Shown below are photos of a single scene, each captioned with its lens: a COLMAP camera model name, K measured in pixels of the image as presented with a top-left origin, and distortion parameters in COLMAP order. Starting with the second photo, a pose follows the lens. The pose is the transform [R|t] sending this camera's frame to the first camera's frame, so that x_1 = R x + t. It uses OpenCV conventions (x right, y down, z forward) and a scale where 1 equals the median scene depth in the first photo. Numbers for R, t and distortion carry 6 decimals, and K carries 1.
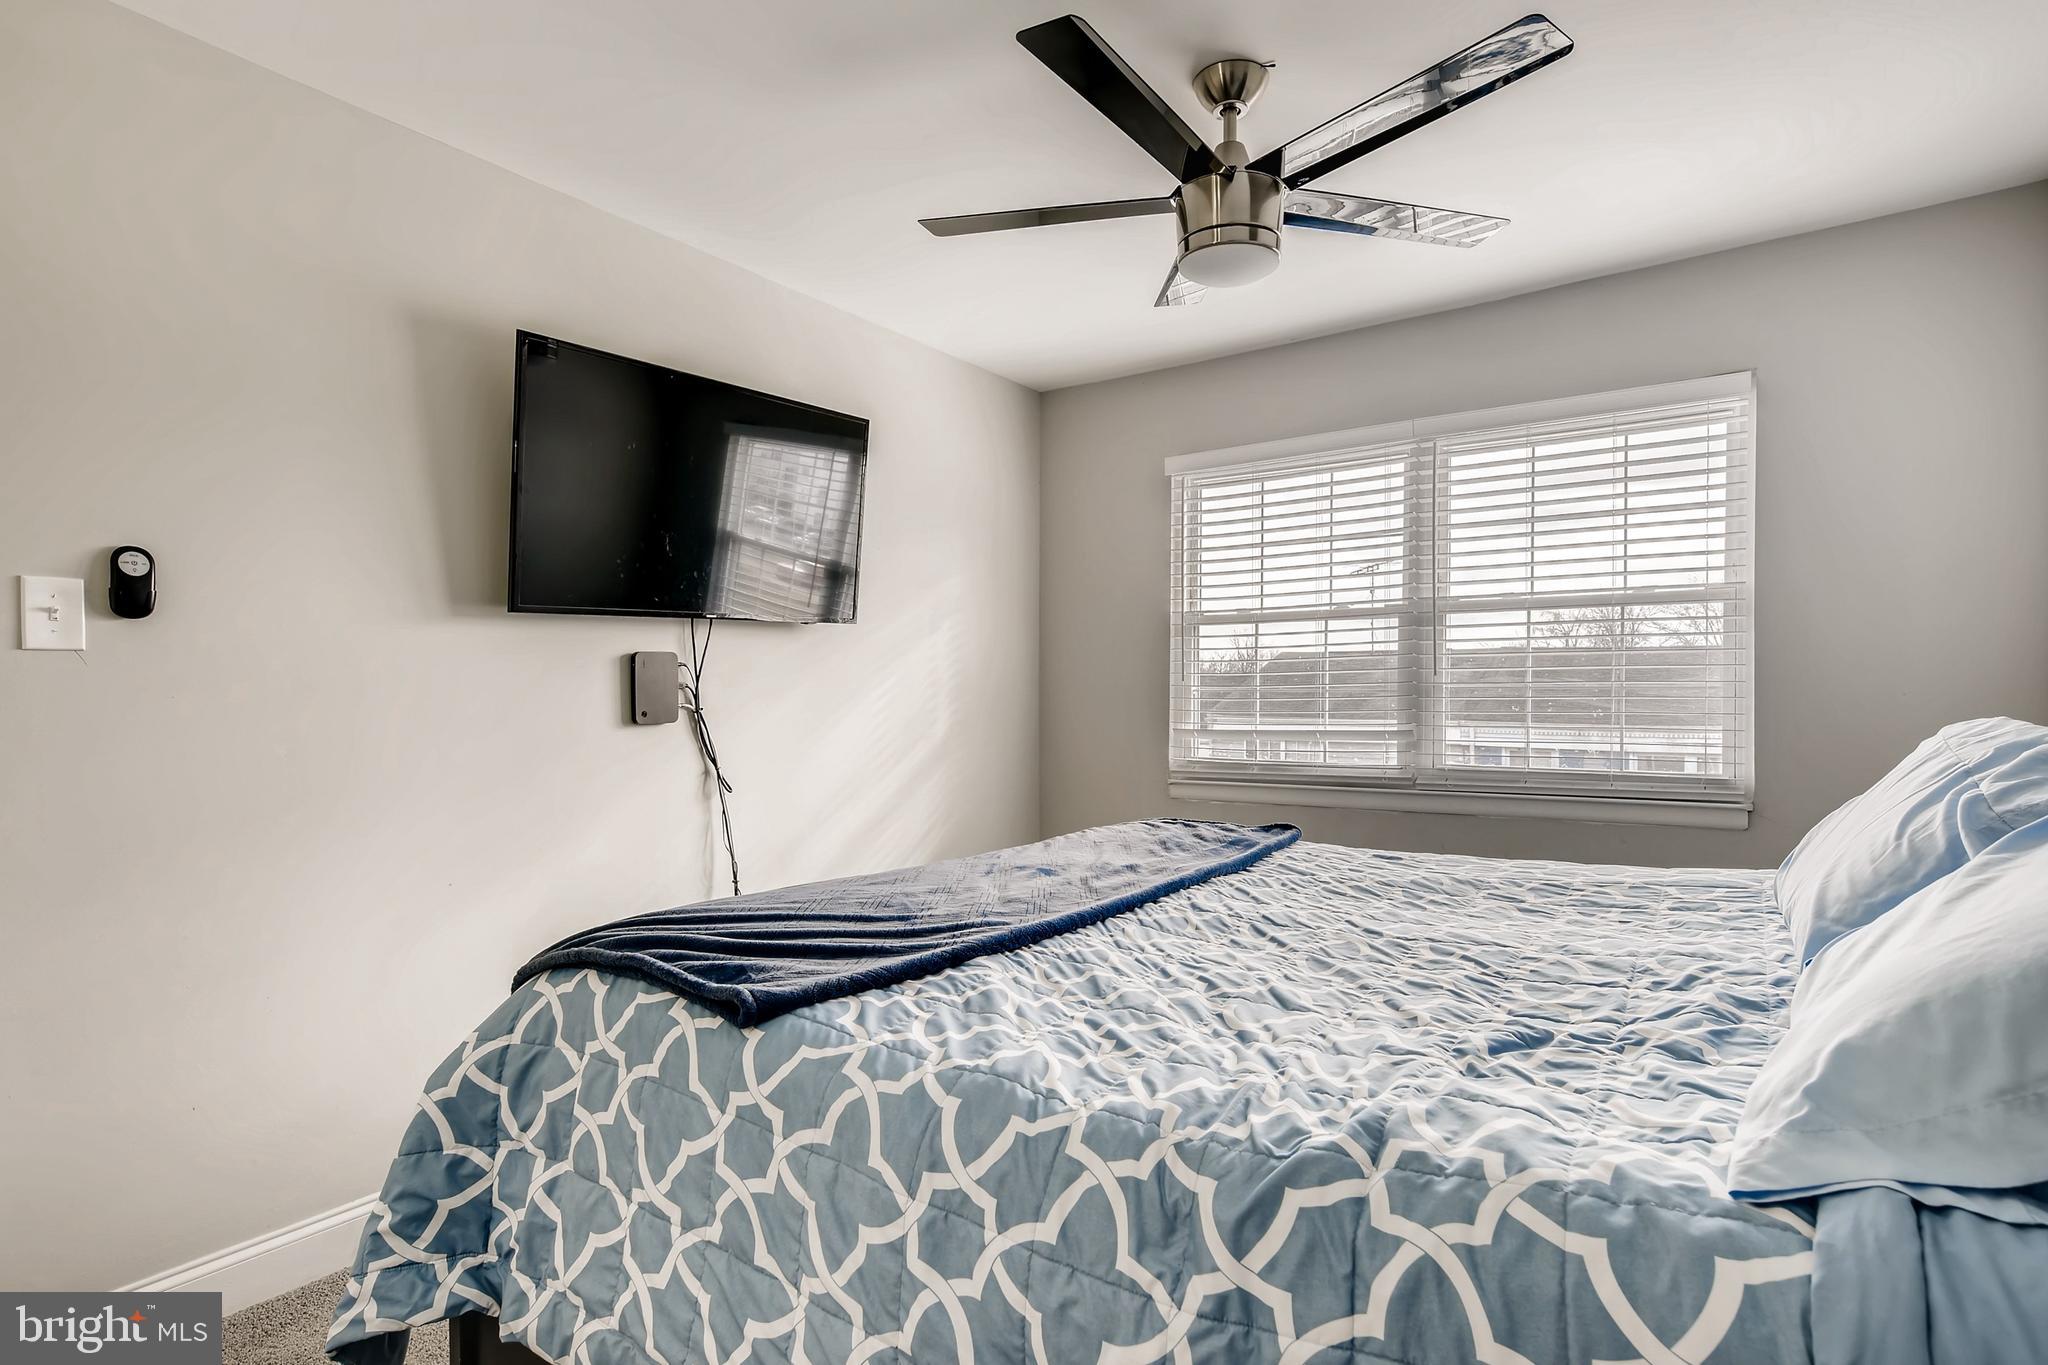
lens RADIAL K [[1018.3, 0, 1024.0], [0, 1018.3, 682.5], [0, 0, 1]] dist [-0.001644, -0.000165]
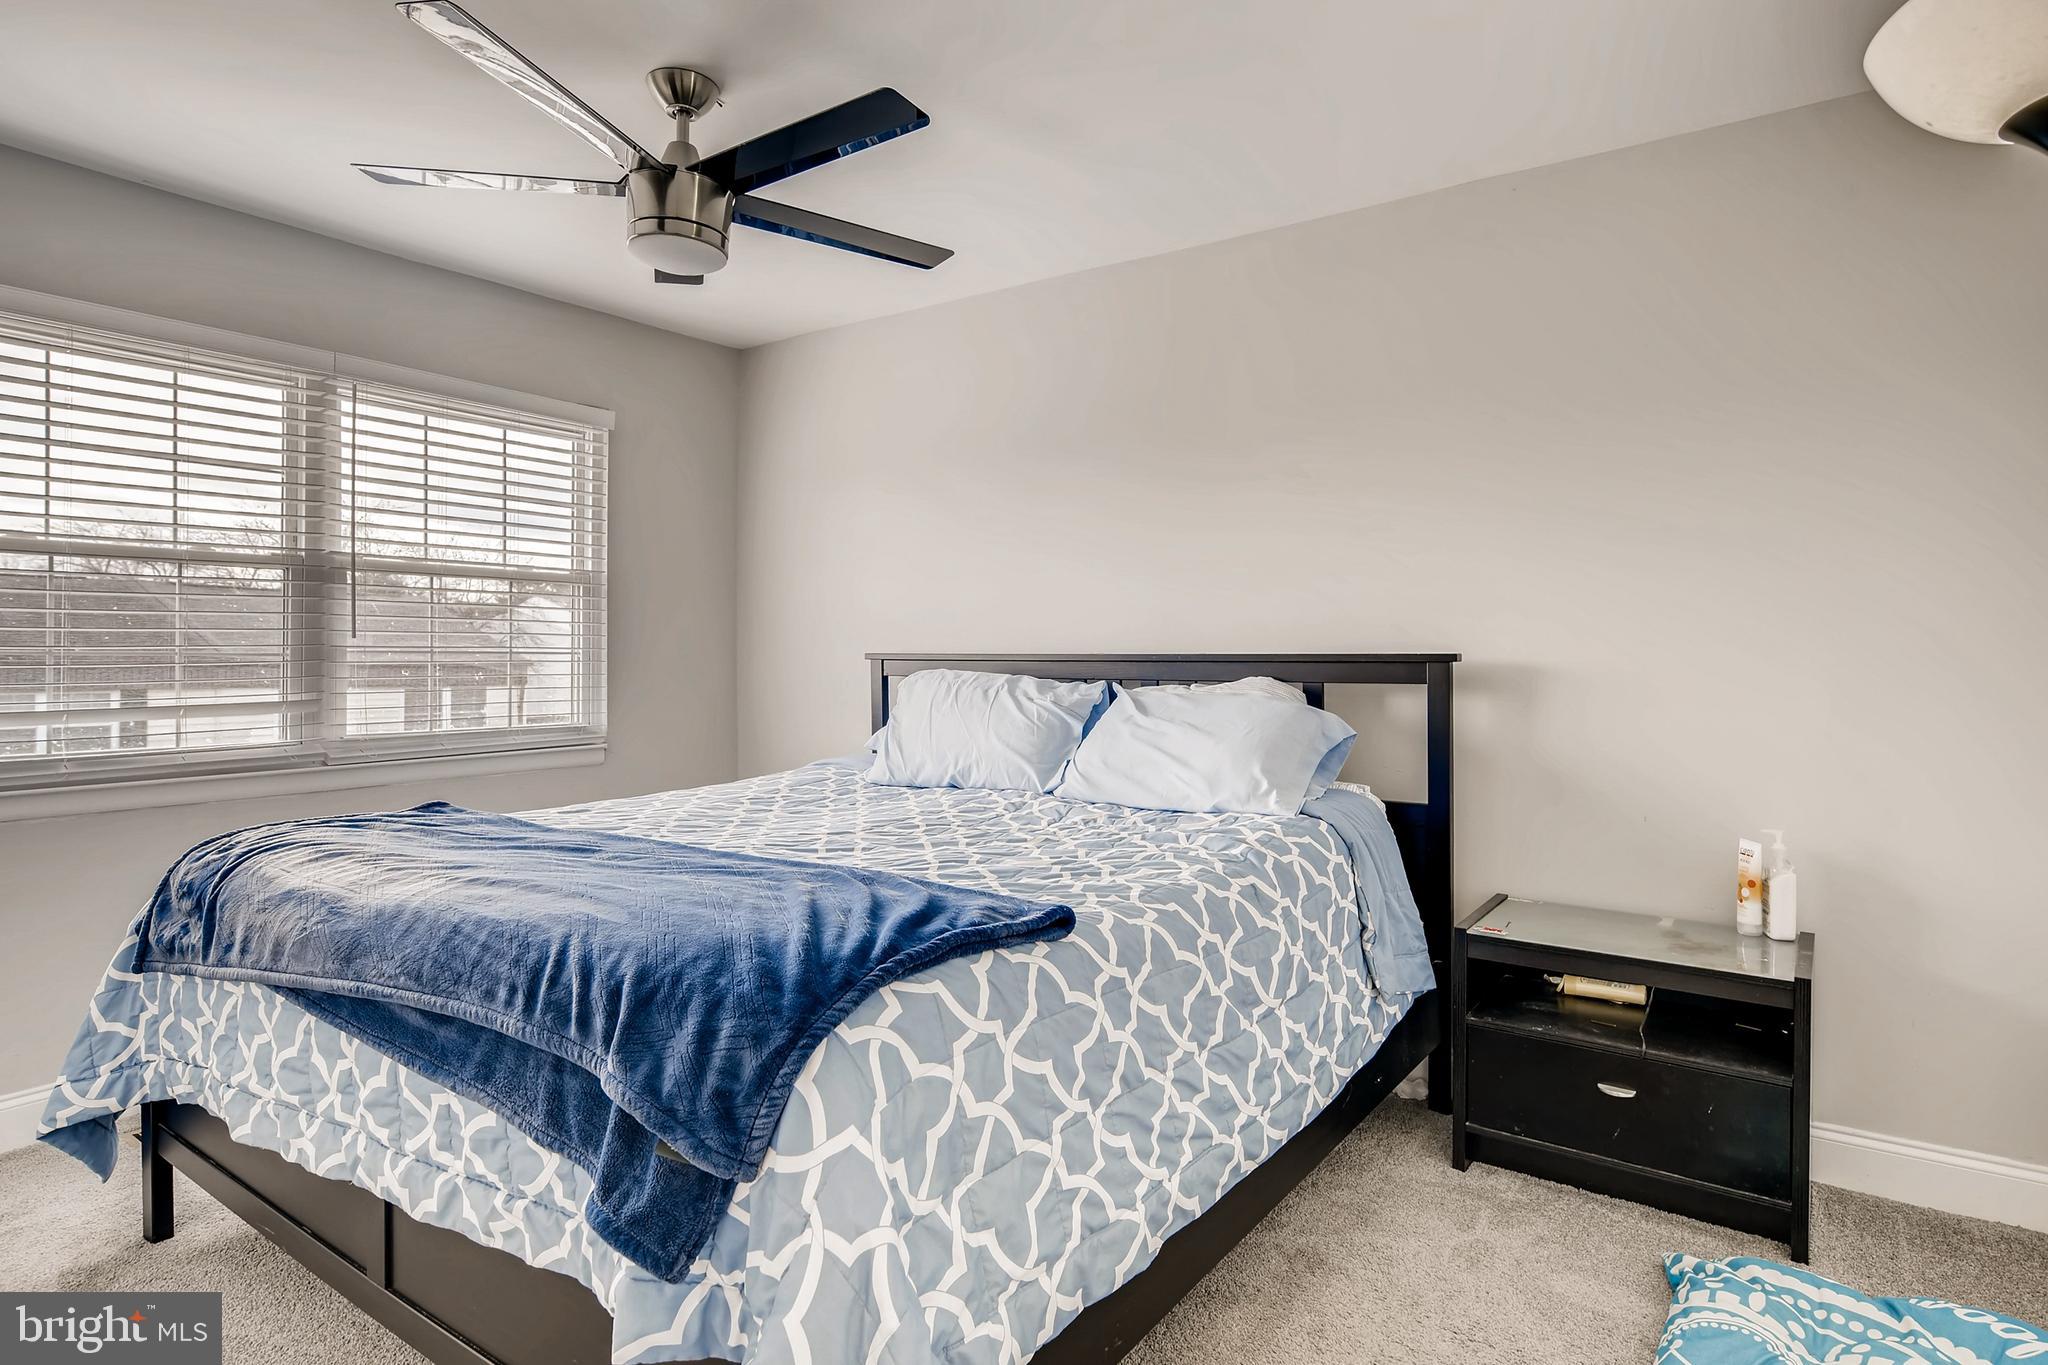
lens RADIAL K [[1047.4, 0, 1024.0], [0, 1047.4, 682.5], [0, 0, 1]] dist [0.000437, 0.000362]
pose [[0.029696, -0.018648, 0.999385, -0.517398], [-0.008468, 0.999785, 0.018907, 0.009584], [-0.999523, -0.009024, 0.029531, 0.357799]]
